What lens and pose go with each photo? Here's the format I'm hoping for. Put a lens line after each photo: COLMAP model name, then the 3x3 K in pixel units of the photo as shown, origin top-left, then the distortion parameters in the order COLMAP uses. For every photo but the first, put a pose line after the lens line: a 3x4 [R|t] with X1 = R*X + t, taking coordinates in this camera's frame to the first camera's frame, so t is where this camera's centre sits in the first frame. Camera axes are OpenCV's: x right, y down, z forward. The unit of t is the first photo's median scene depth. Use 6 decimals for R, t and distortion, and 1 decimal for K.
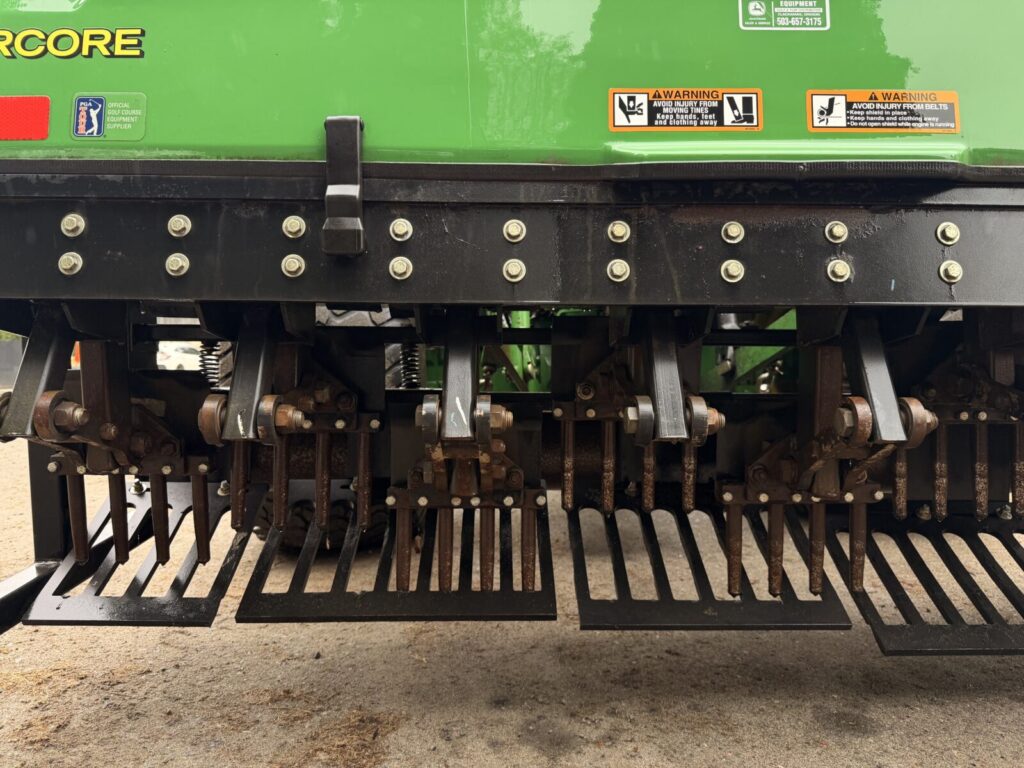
lens RADIAL K [[732.1, 0, 517.4], [0, 732.1, 372.9], [0, 0, 1]] dist [0.036778, -0.037836]
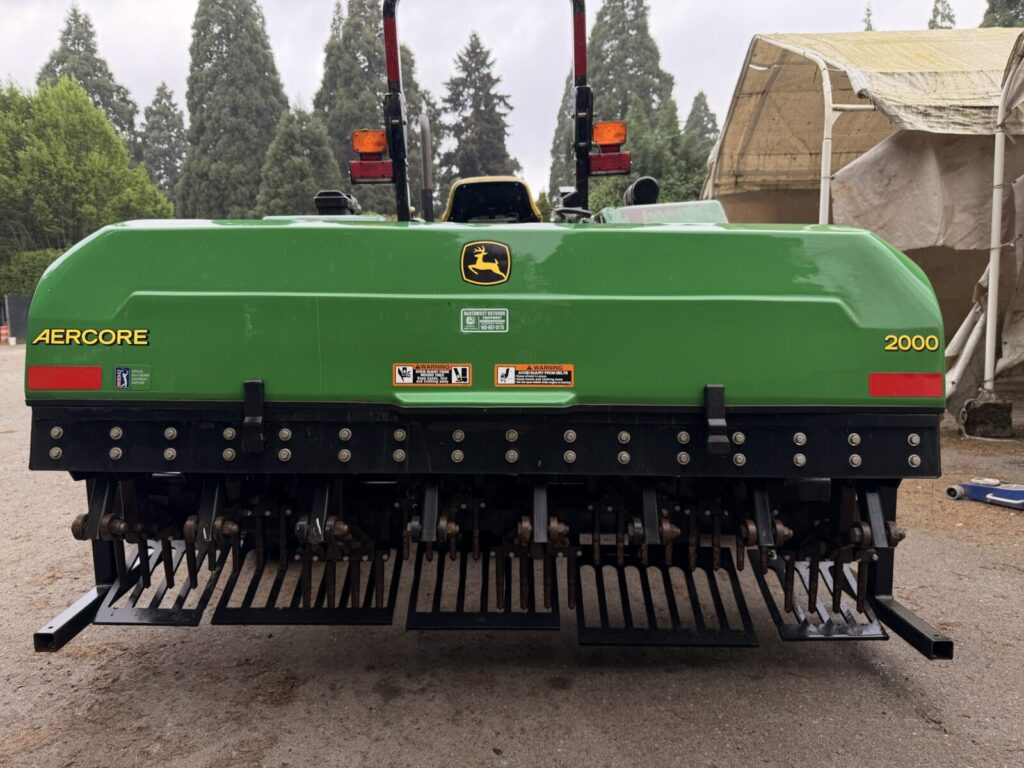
lens RADIAL K [[732.1, 0, 517.7], [0, 732.1, 376.0], [0, 0, 1]] dist [0.036778, -0.037836]
pose [[0.999829, 0.004072, -0.018019, 0.380242], [-0.002718, 0.997215, 0.074527, -0.388304], [0.018272, -0.074465, 0.997056, -0.703752]]
